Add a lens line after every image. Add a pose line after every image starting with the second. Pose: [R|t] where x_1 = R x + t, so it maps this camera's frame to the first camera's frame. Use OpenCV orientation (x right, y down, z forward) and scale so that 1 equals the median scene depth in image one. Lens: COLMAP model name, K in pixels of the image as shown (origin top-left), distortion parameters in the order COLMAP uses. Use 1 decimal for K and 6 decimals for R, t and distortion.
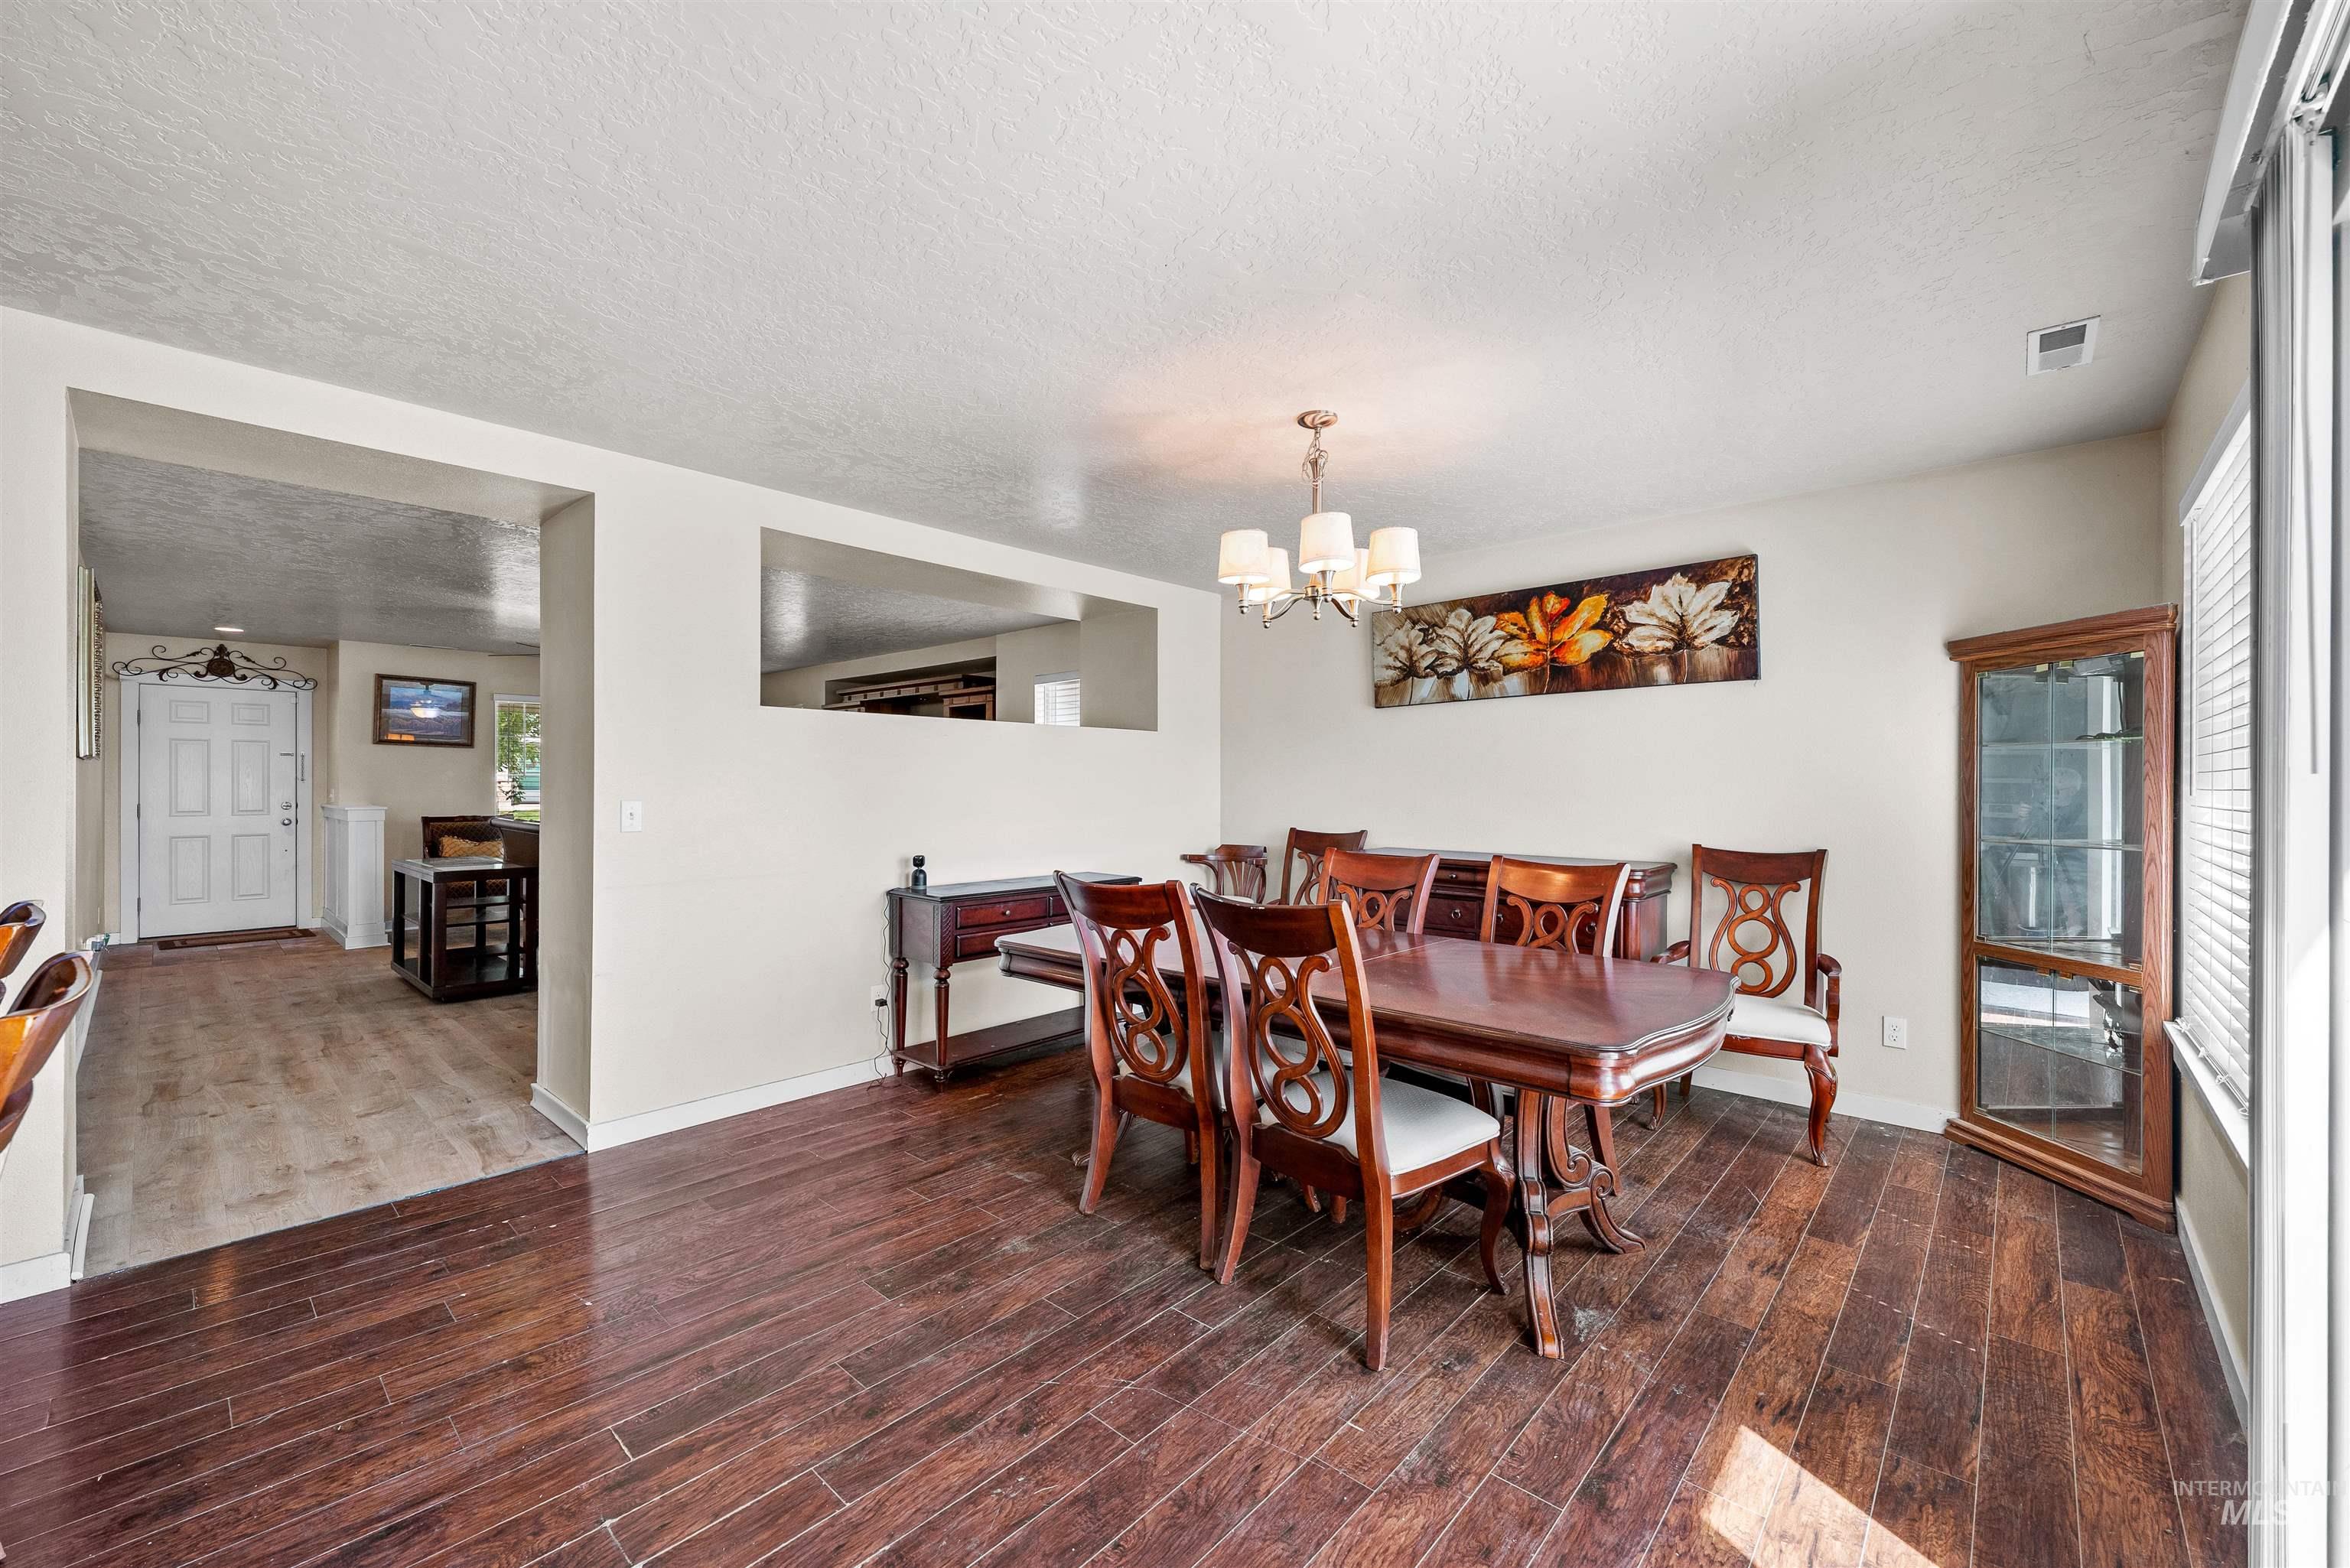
lens RADIAL K [[945.8, 0, 1175.0], [0, 945.8, 784.0], [0, 0, 1]] dist [-0.001637, -0.000426]
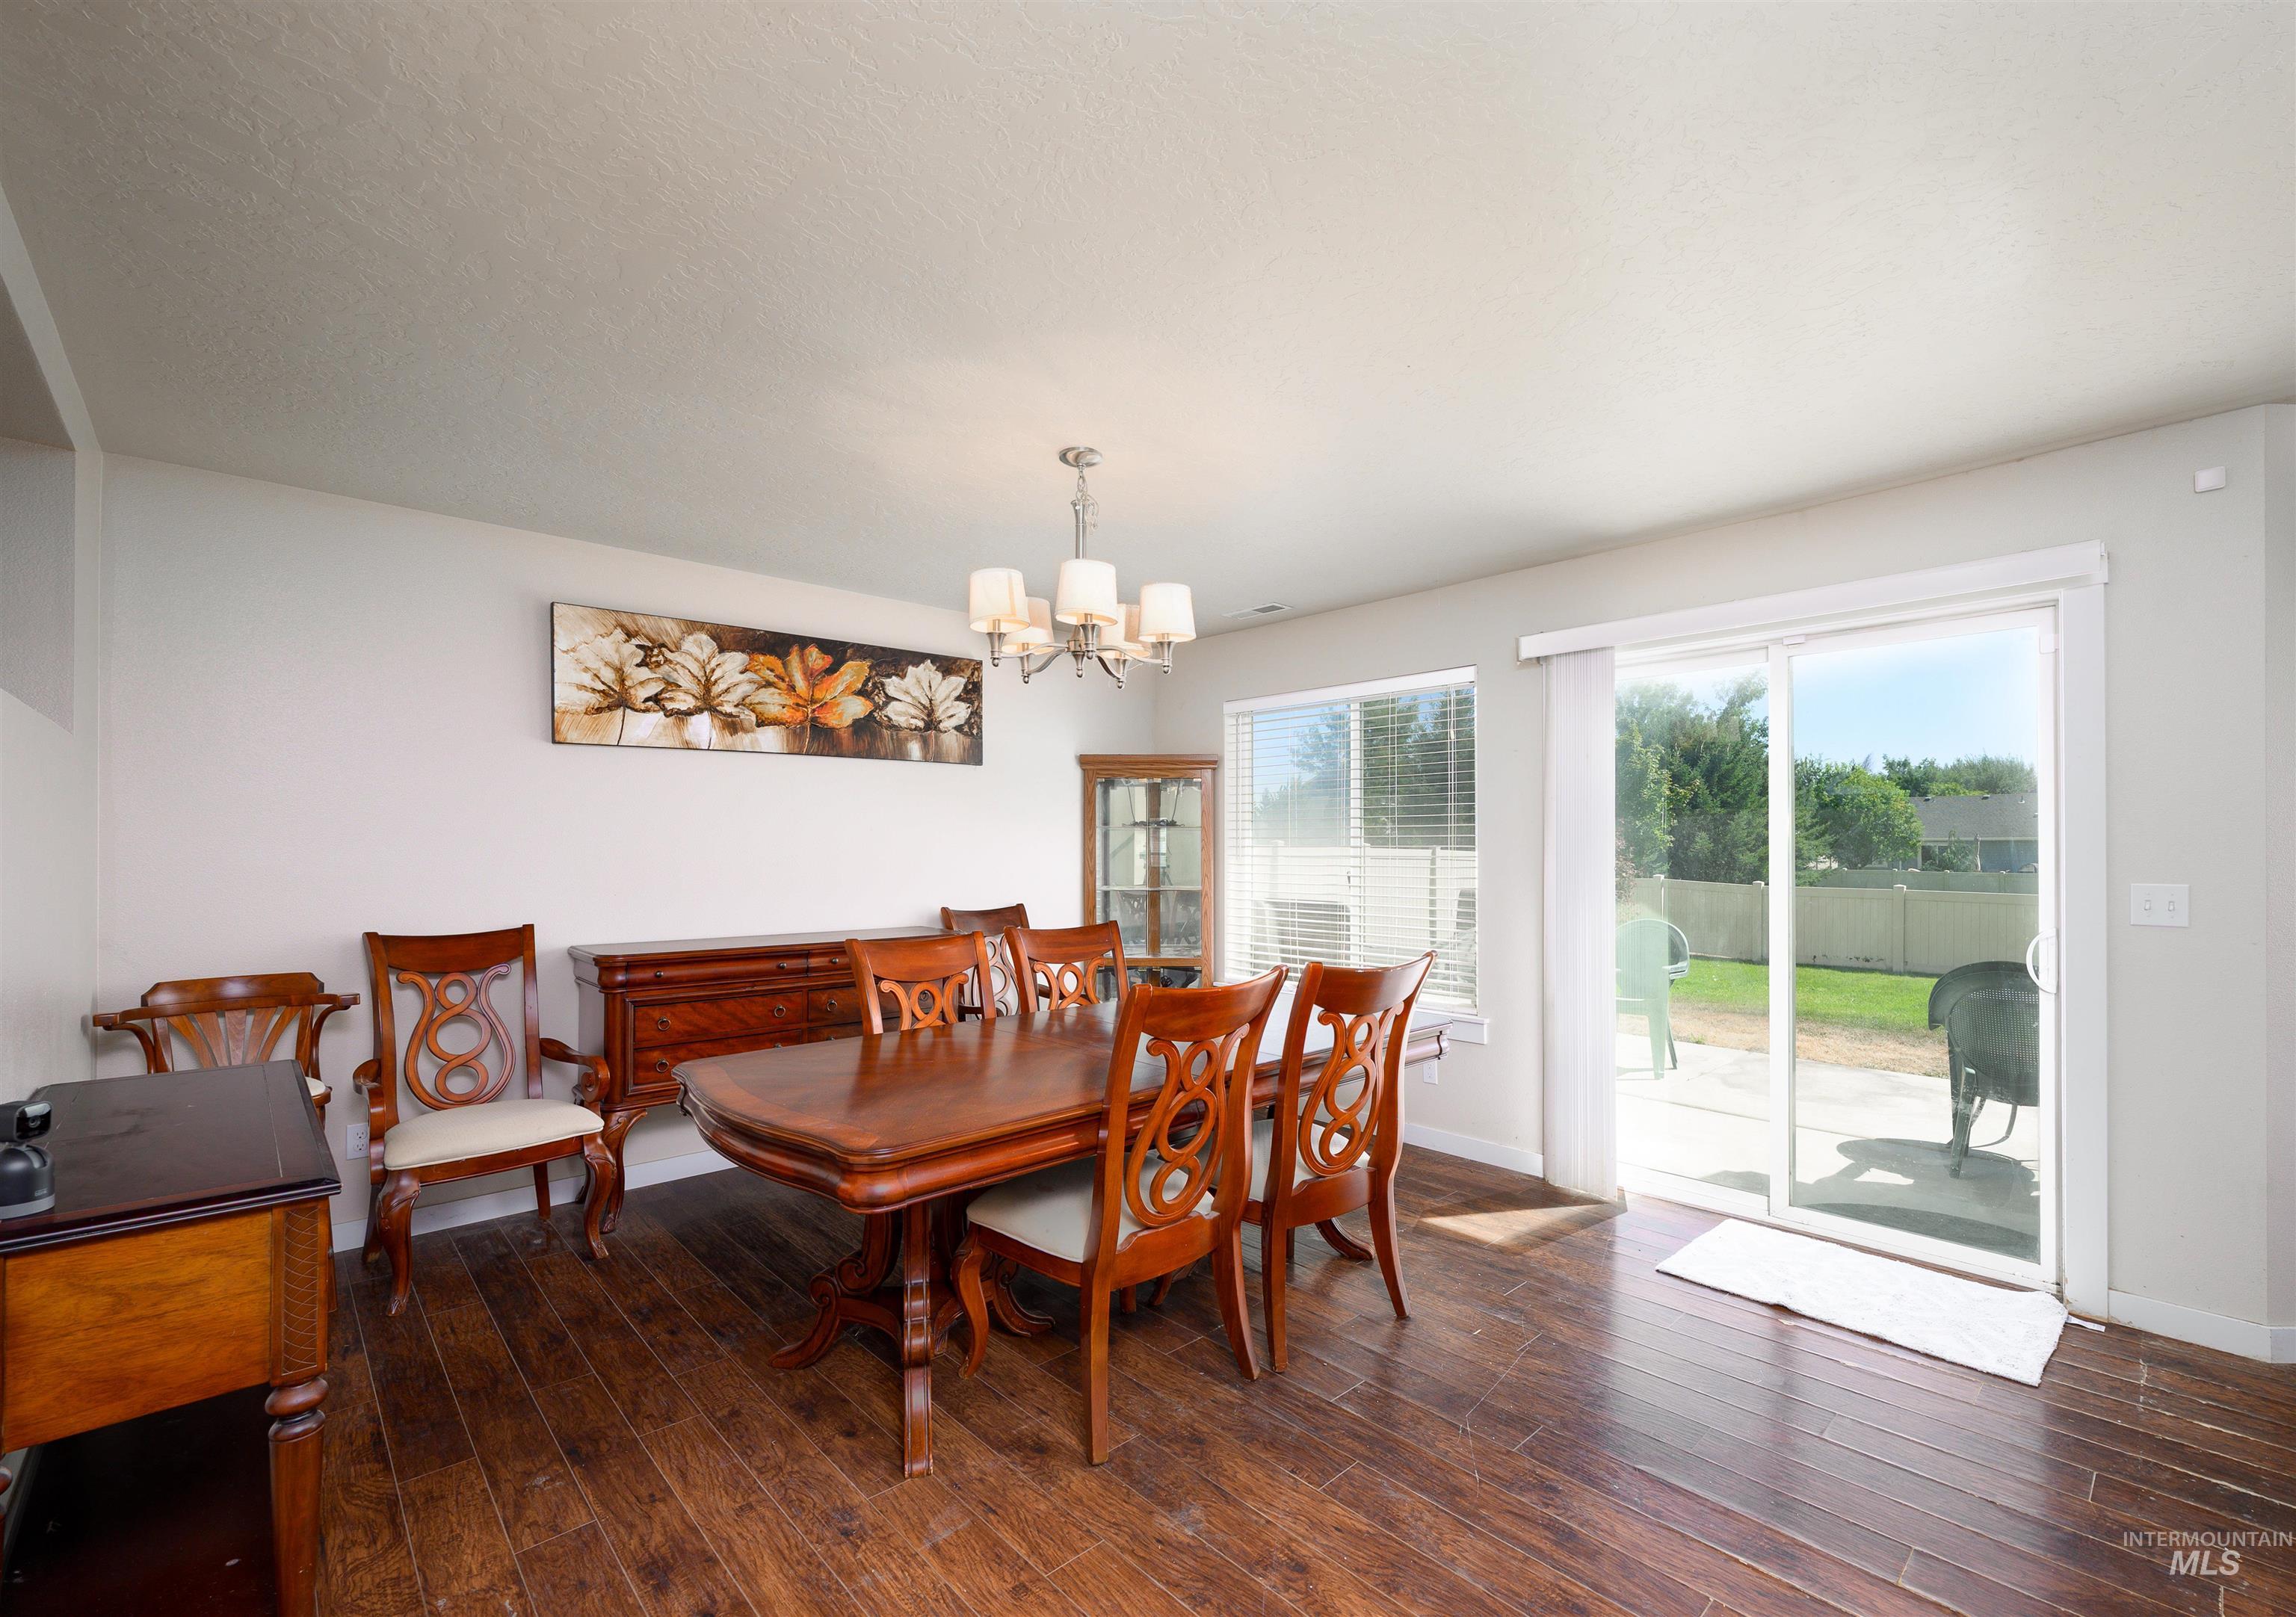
lens RADIAL K [[1018.8, 0, 1149.0], [0, 1018.8, 860.7], [0, 0, 1]] dist [-0.000976, -0.000055]
pose [[0.064993, -0.000565, 0.997886, -0.584476], [0.012168, 0.999926, -0.000227, 0.011067], [-0.997812, 0.012157, 0.064995, 0.632227]]
